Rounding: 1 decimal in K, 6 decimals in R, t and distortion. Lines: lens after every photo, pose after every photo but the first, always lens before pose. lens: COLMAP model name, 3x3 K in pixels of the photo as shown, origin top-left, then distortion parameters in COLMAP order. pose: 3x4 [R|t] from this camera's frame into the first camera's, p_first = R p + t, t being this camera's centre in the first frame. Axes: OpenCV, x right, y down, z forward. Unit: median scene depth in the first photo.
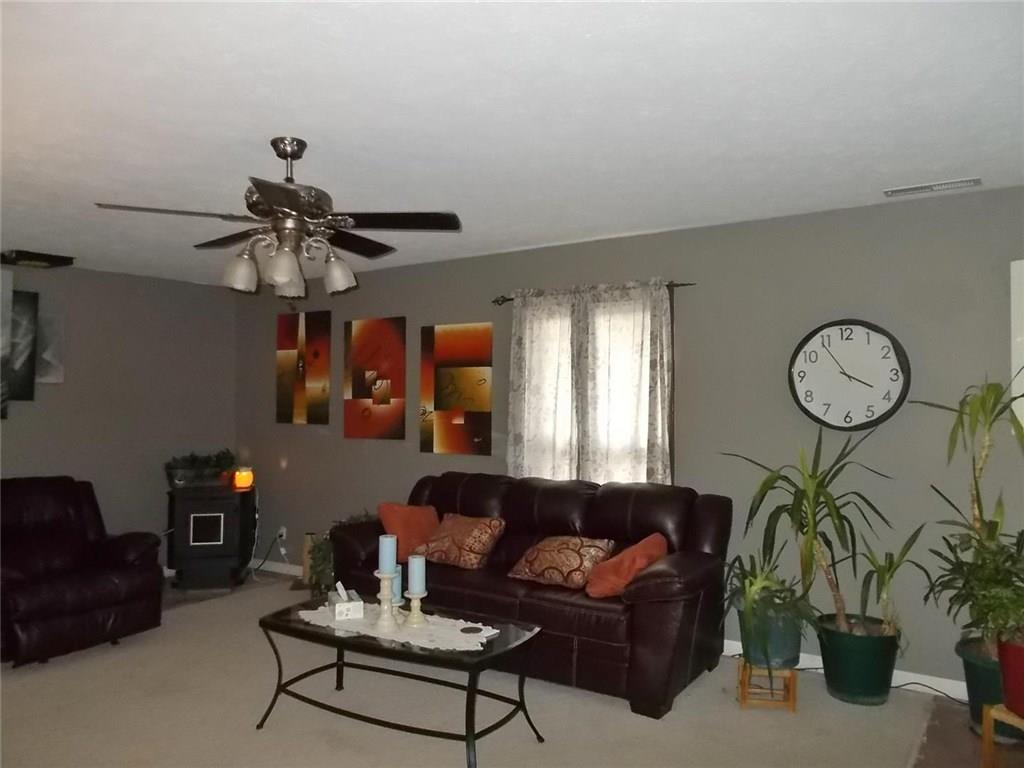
lens RADIAL K [[785.8, 0, 512.0], [0, 785.8, 384.0], [0, 0, 1]] dist [-0.001369, -0.001390]
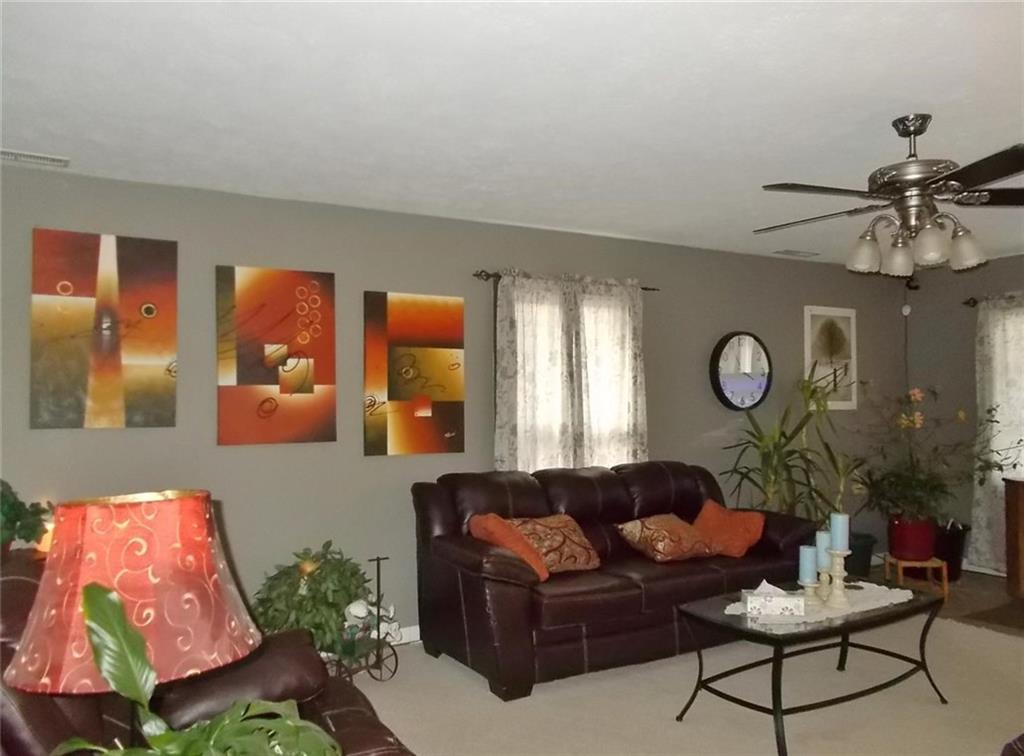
lens RADIAL K [[804.5, 0, 512.0], [0, 804.5, 378.0], [0, 0, 1]] dist [0.019841, 0.002875]
pose [[0.442337, 0.018958, 0.896649, -0.798021], [-0.017573, 0.999768, -0.012469, 0.019743], [-0.896677, -0.010242, 0.442567, 0.559349]]
